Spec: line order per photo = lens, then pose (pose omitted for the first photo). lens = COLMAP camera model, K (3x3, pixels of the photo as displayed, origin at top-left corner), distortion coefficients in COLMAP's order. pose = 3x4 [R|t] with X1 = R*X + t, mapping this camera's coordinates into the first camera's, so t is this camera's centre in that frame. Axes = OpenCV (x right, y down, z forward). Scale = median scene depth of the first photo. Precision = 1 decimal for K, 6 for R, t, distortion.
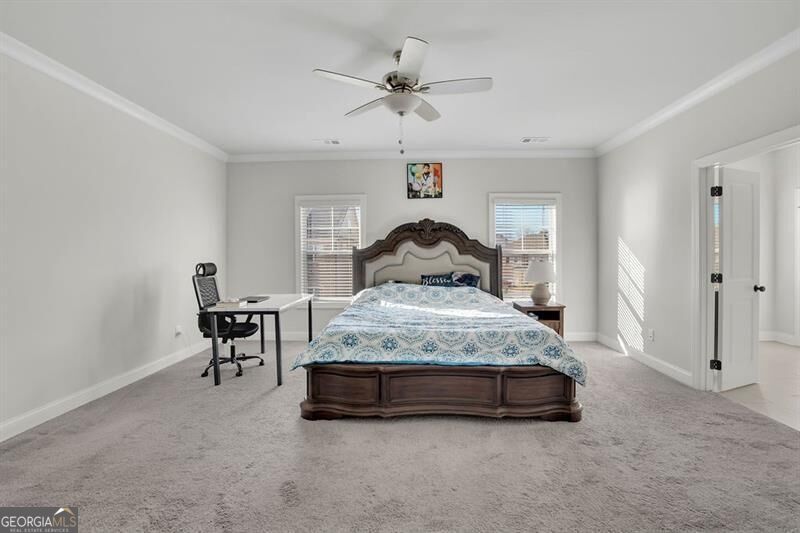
lens RADIAL K [[356.7, 0, 397.8], [0, 356.7, 262.1], [0, 0, 1]] dist [-0.051084, 0.014474]
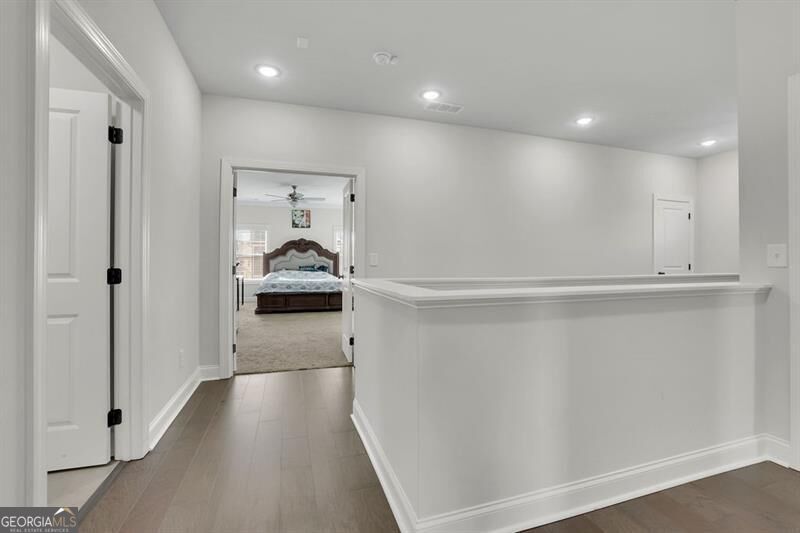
lens RADIAL K [[356.7, 0, 397.8], [0, 356.7, 262.1], [0, 0, 1]] dist [-0.051084, 0.014474]
pose [[0.939941, 0.007146, 0.341263, -0.096972], [-0.000691, 0.999819, -0.019032, 0.050931], [-0.341337, 0.017653, 0.939775, -1.090260]]
